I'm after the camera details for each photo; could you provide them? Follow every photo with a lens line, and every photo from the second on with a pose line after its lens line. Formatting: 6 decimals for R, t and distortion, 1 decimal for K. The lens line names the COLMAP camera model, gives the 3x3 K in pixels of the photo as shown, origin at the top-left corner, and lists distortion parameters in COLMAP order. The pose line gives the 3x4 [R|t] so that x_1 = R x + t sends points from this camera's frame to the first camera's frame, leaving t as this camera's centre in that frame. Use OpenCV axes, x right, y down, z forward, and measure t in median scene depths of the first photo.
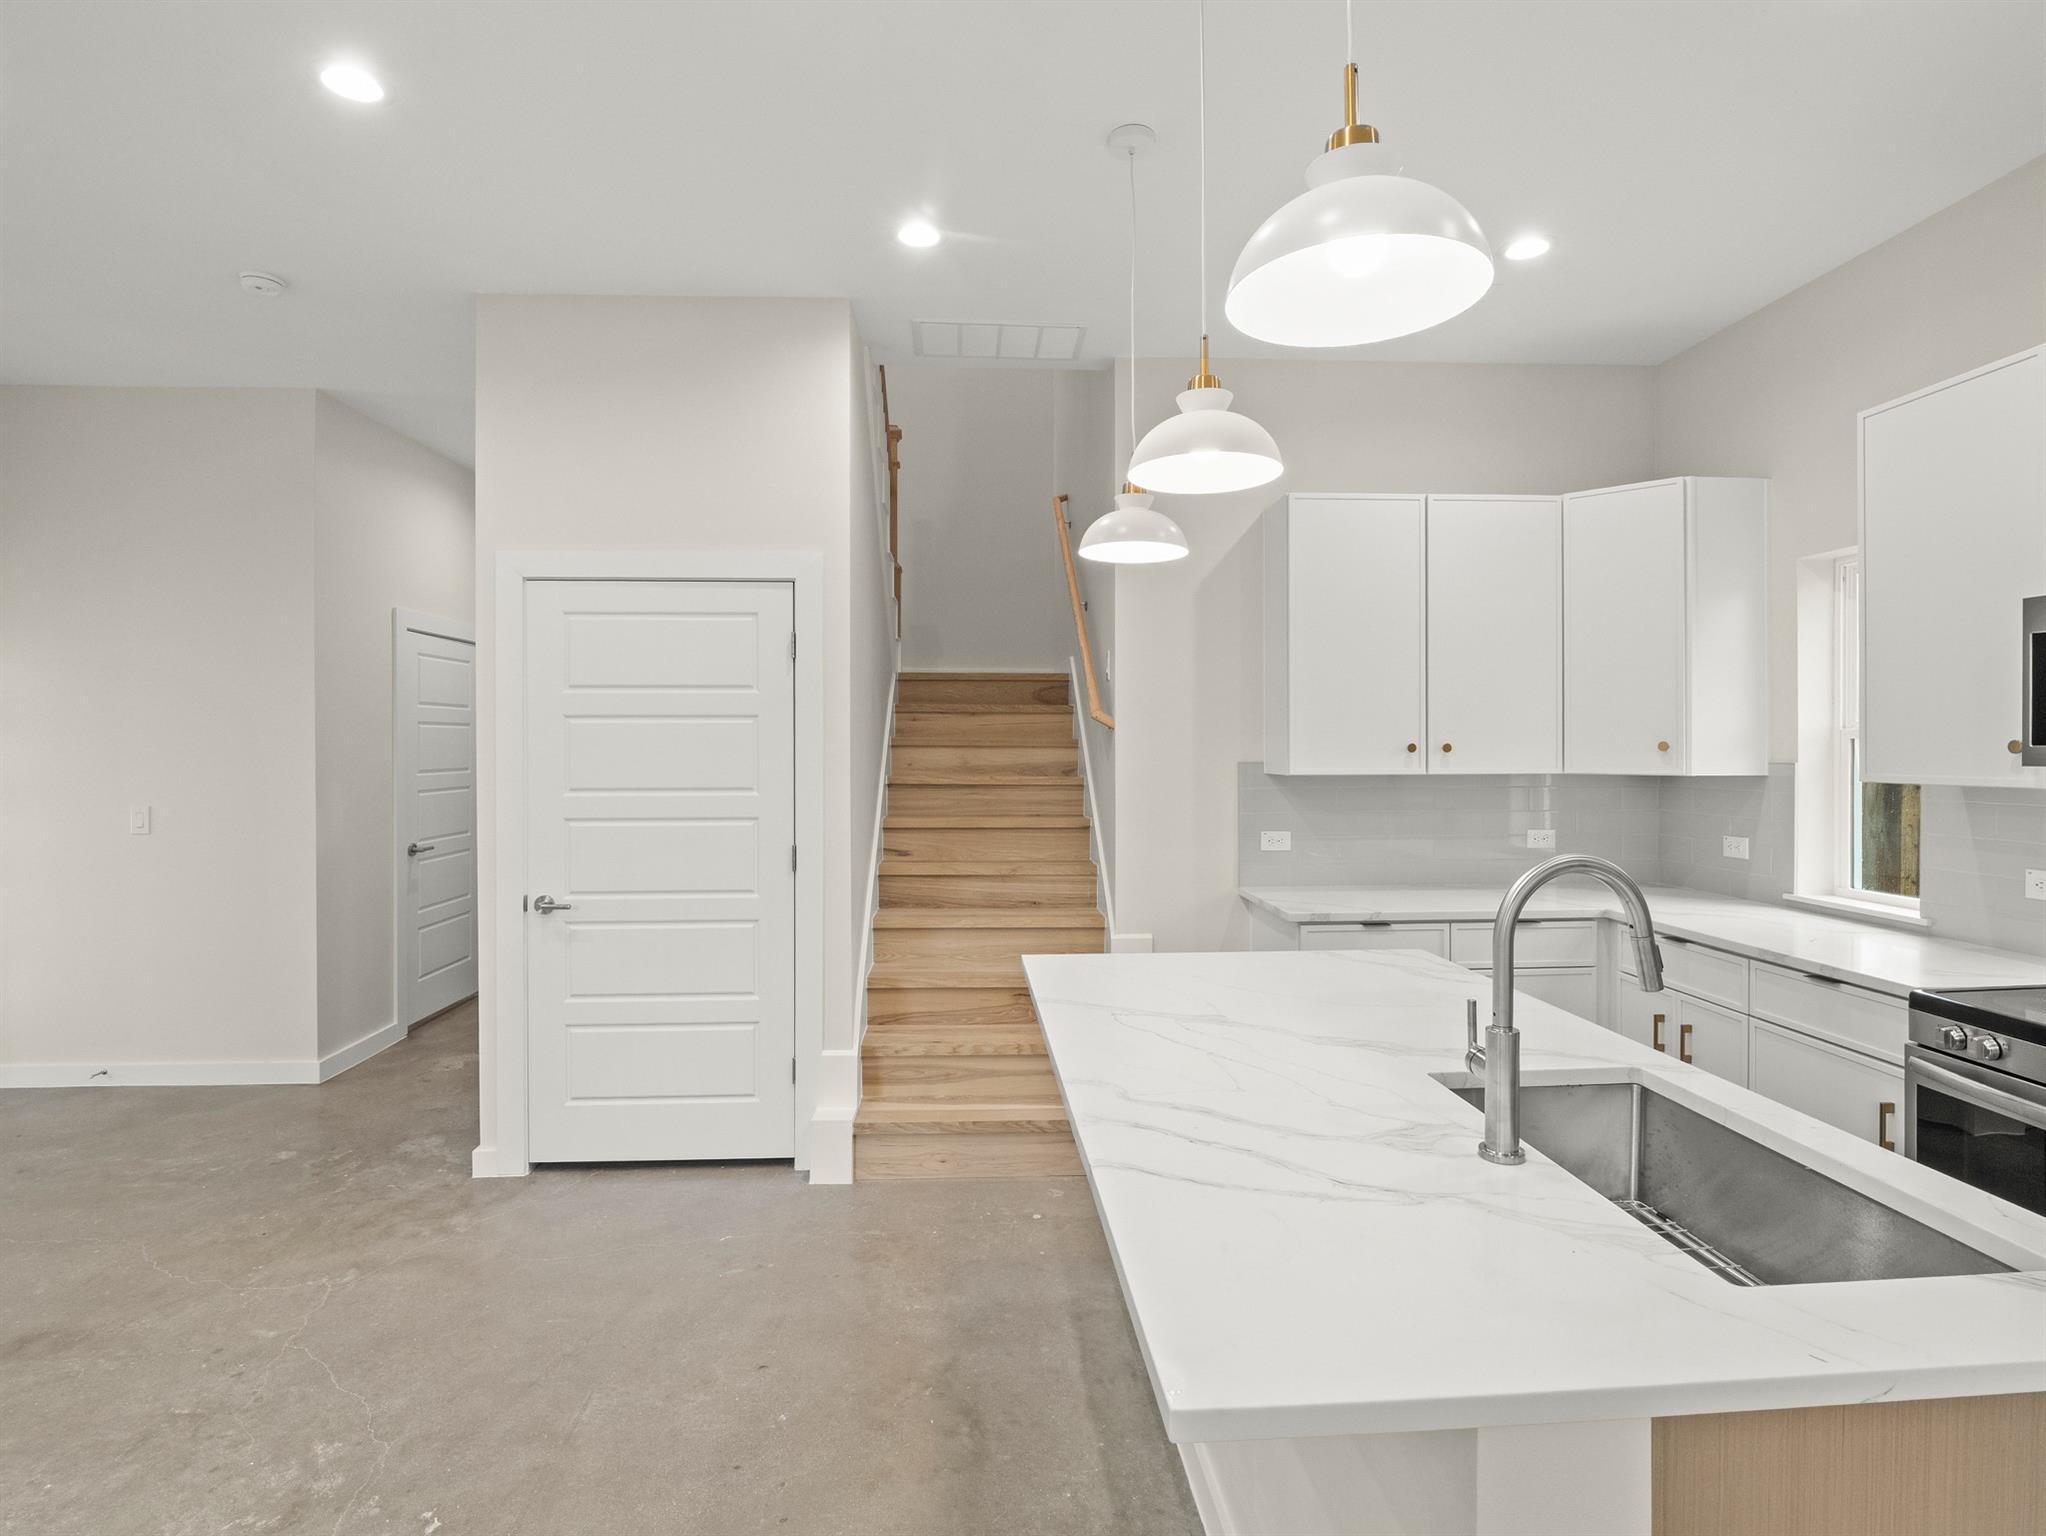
lens RADIAL K [[1012.6, 0, 1040.4], [0, 1012.6, 754.3], [0, 0, 1]] dist [-0.015455, -0.000702]
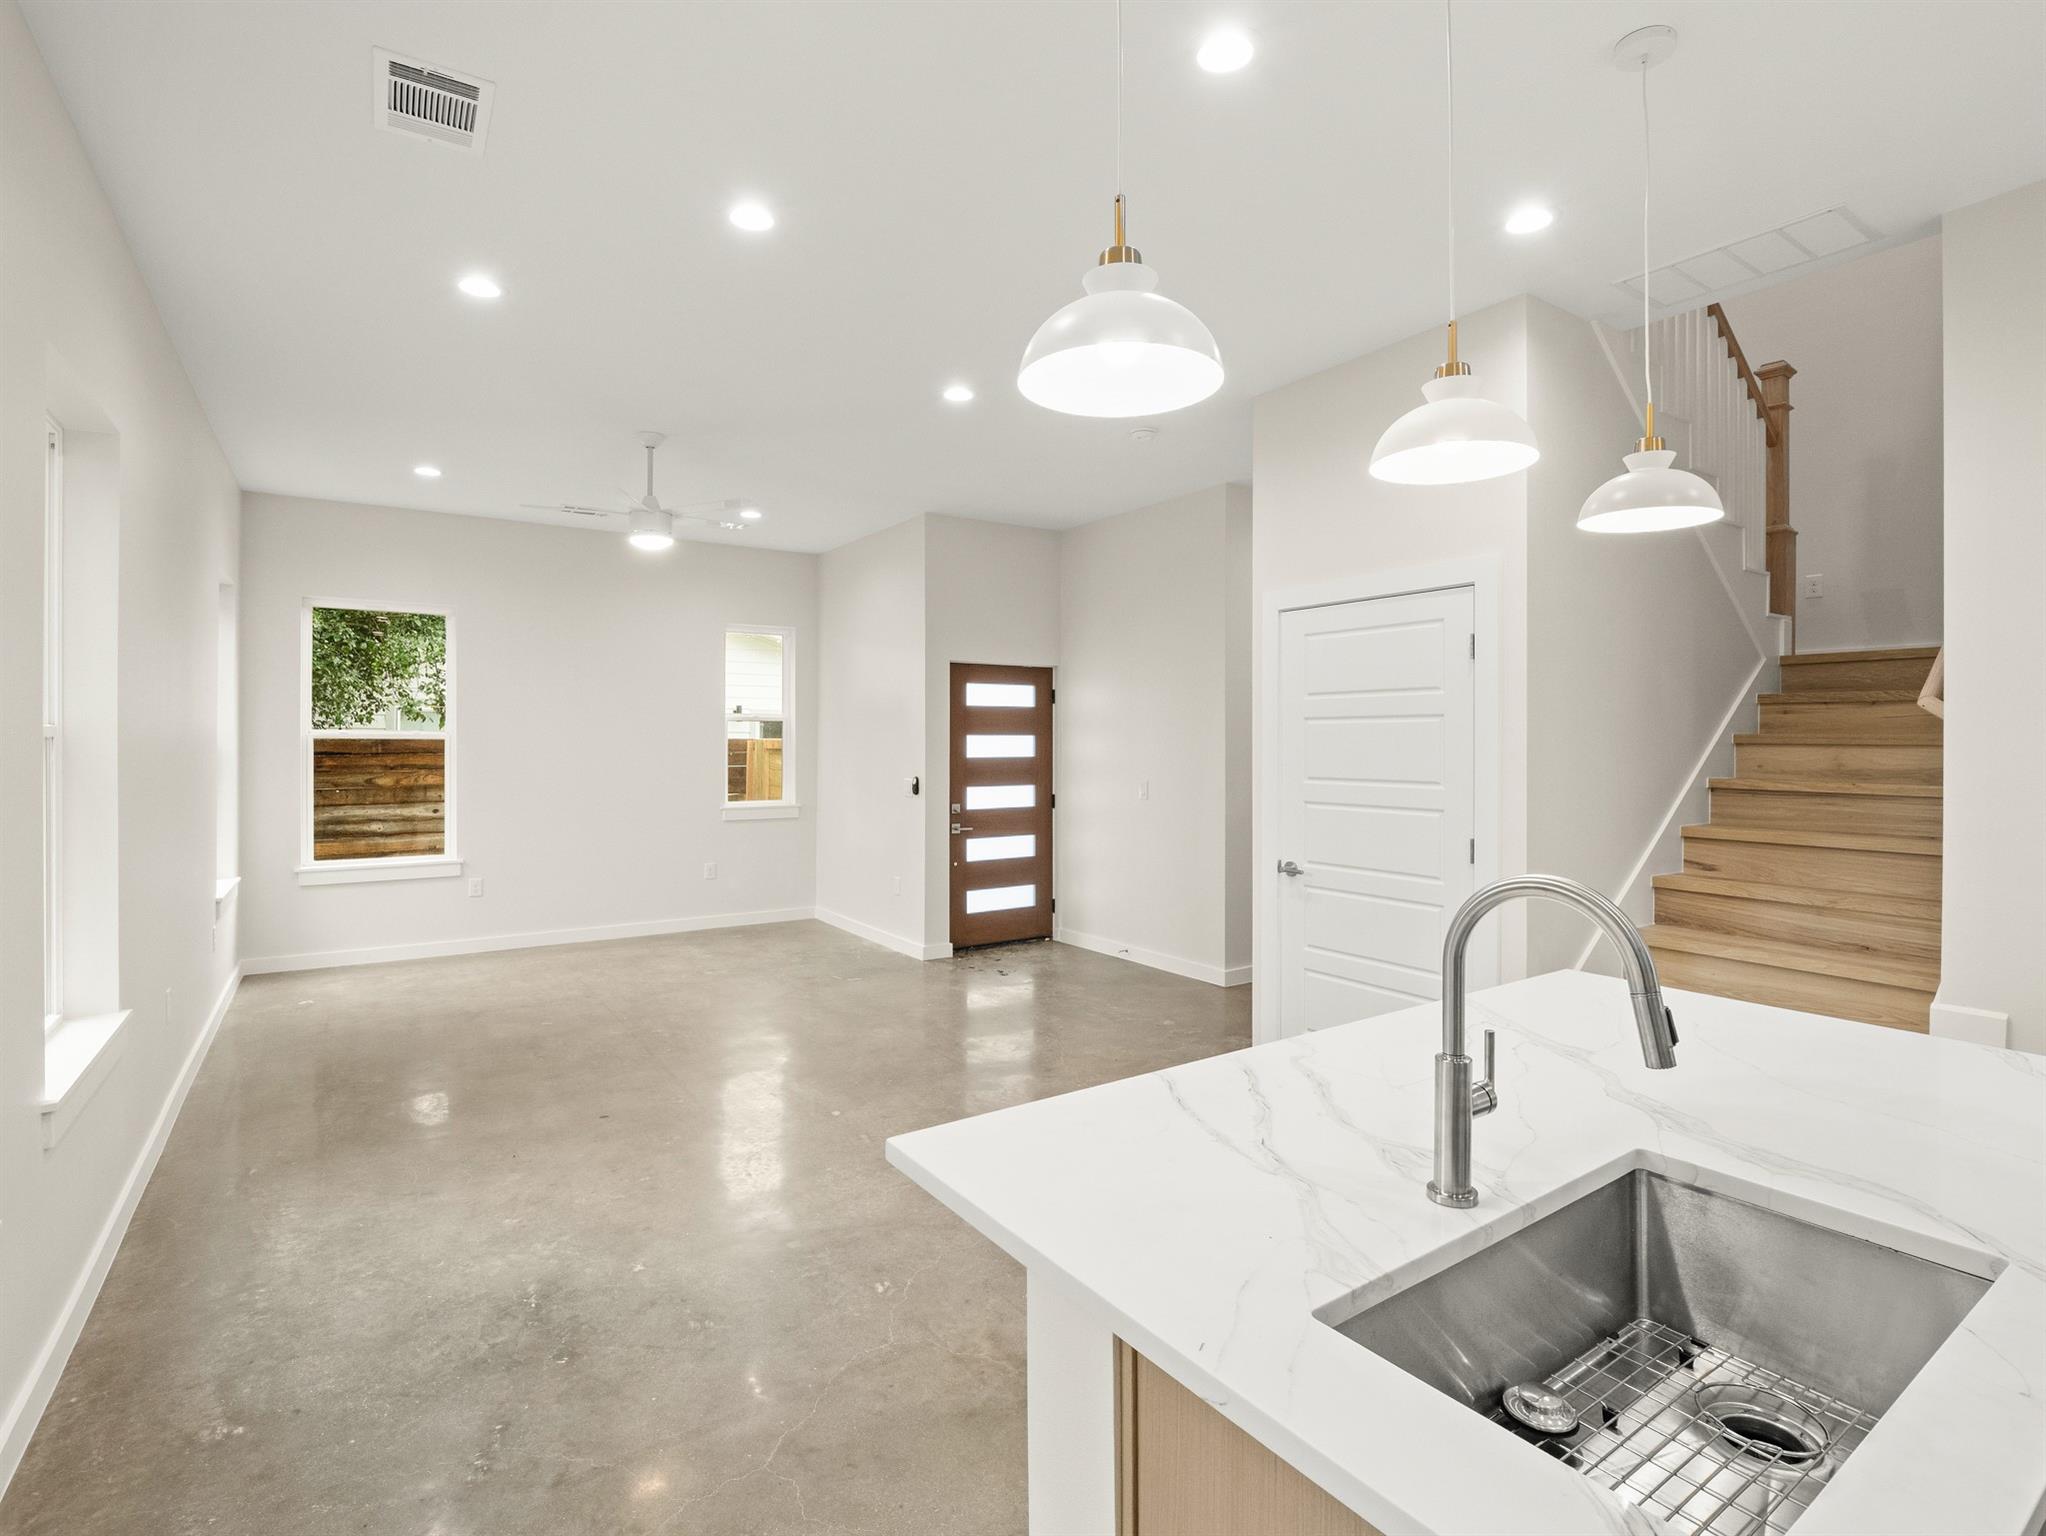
lens RADIAL K [[1012.6, 0, 1037.8], [0, 1012.6, 747.9], [0, 0, 1]] dist [-0.015455, -0.000702]
pose [[0.512240, 0.009147, -0.858793, 0.389649], [-0.011305, 0.999928, 0.003907, -0.001957], [0.858768, 0.007707, 0.512307, 0.079246]]
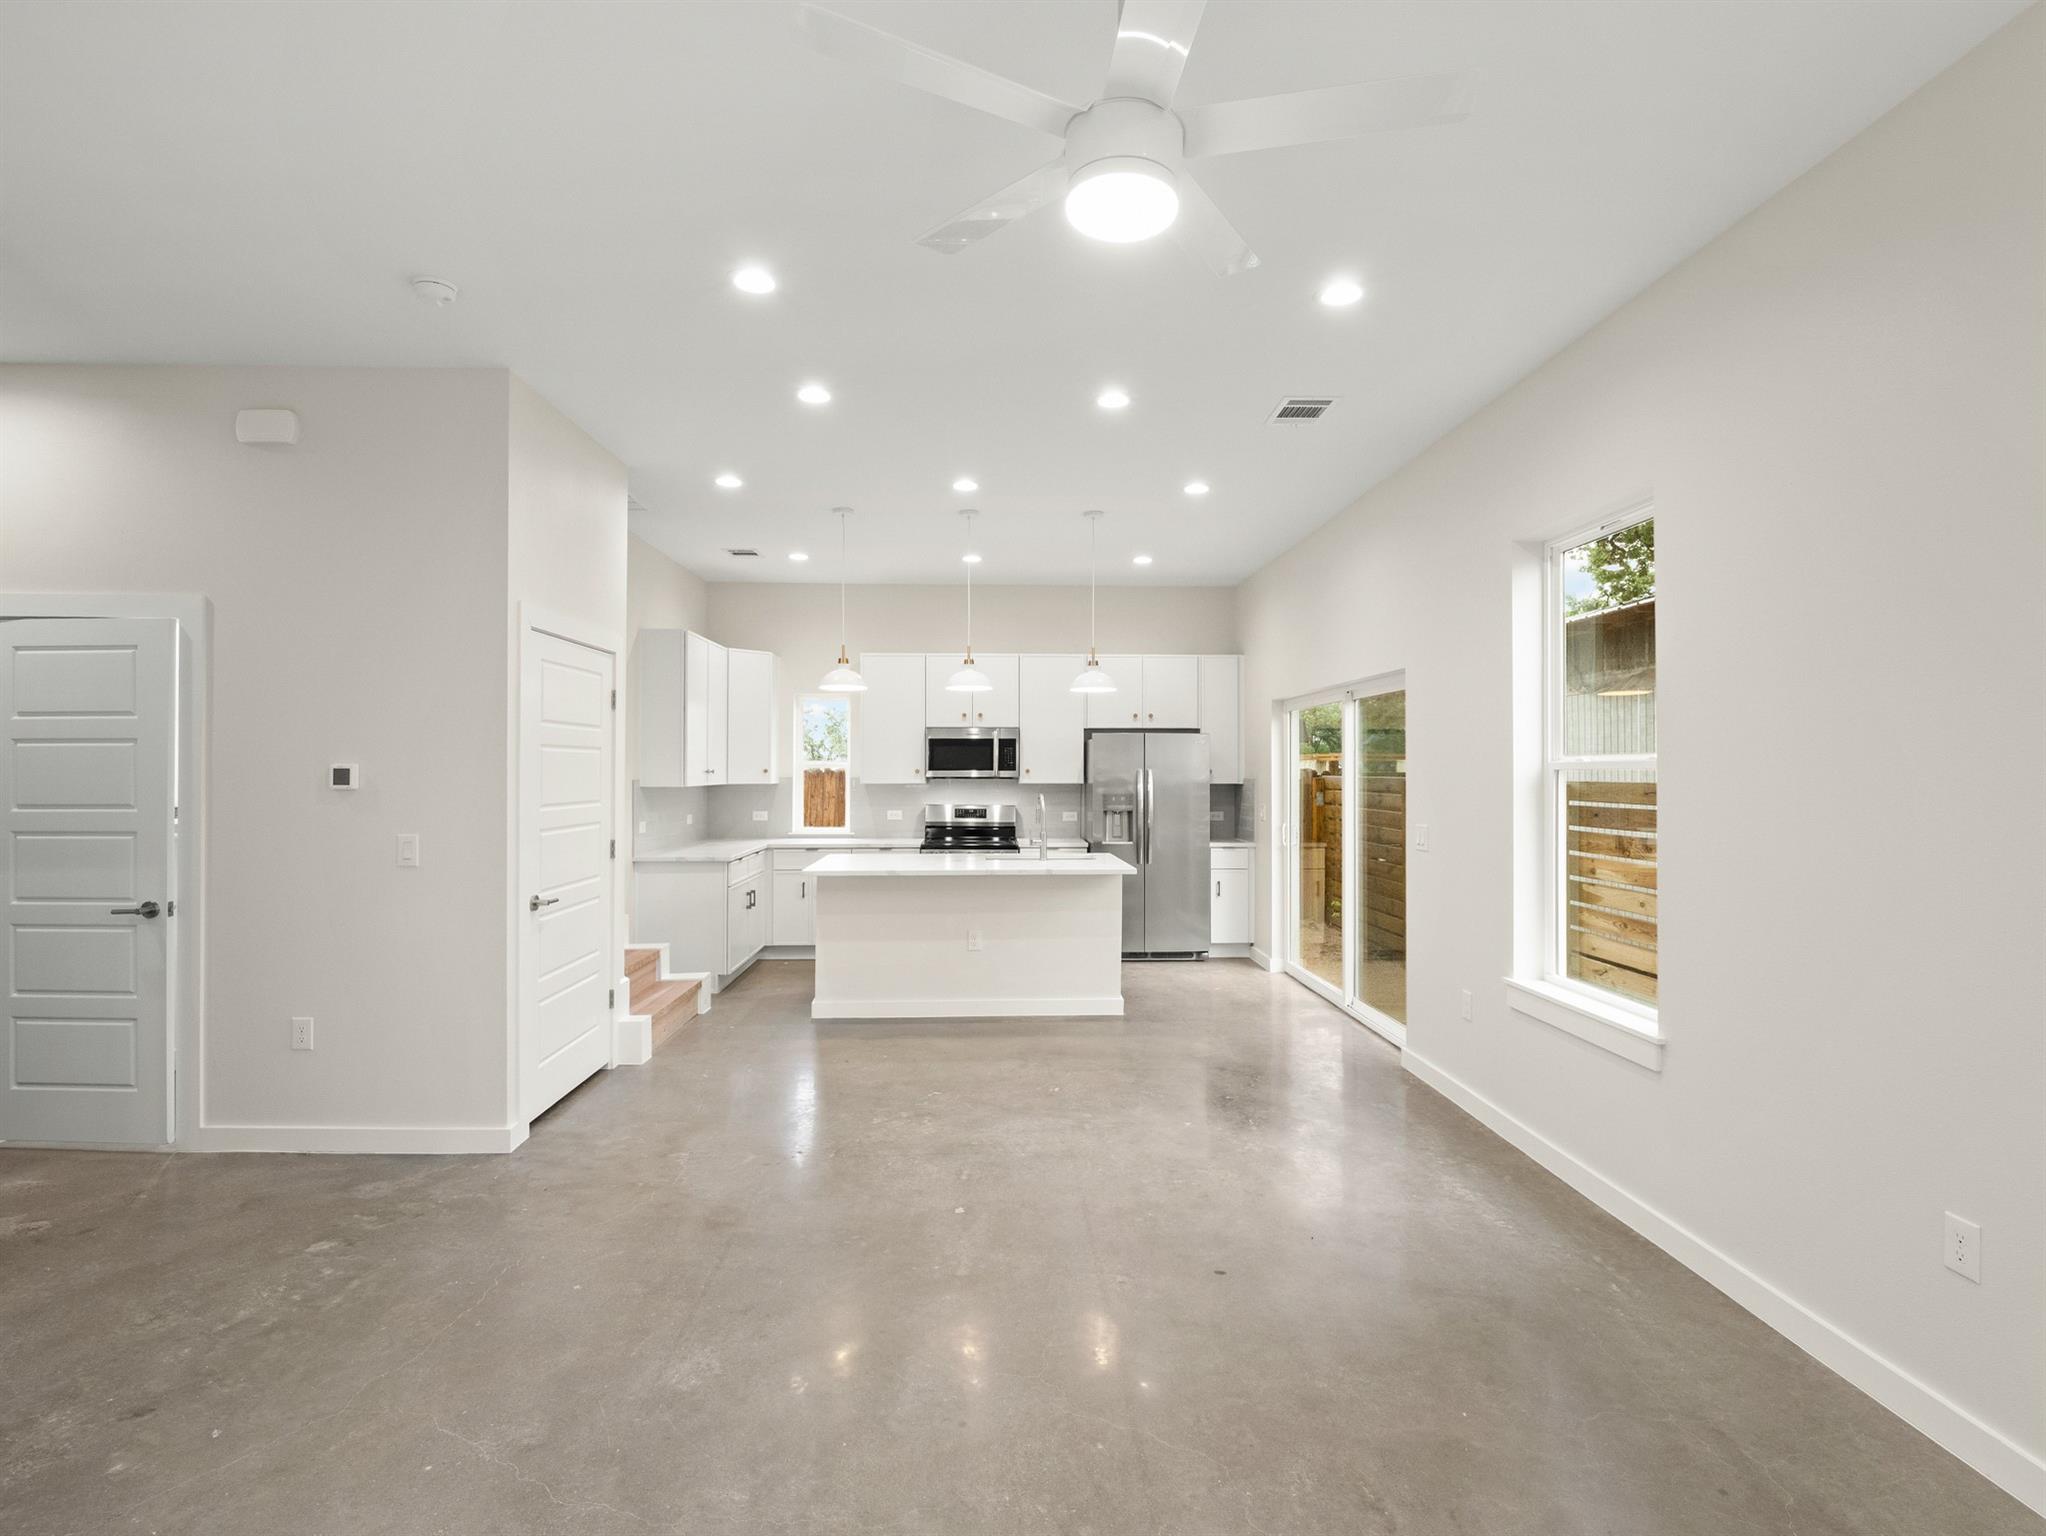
lens RADIAL K [[1012.6, 0, 1021.3], [0, 1012.6, 760.8], [0, 0, 1]] dist [-0.015455, -0.000702]
pose [[0.025383, 0.010910, 0.999618, -1.532774], [0.006789, 0.999916, -0.011086, -0.000239], [-0.999655, 0.007068, 0.025307, 0.364617]]
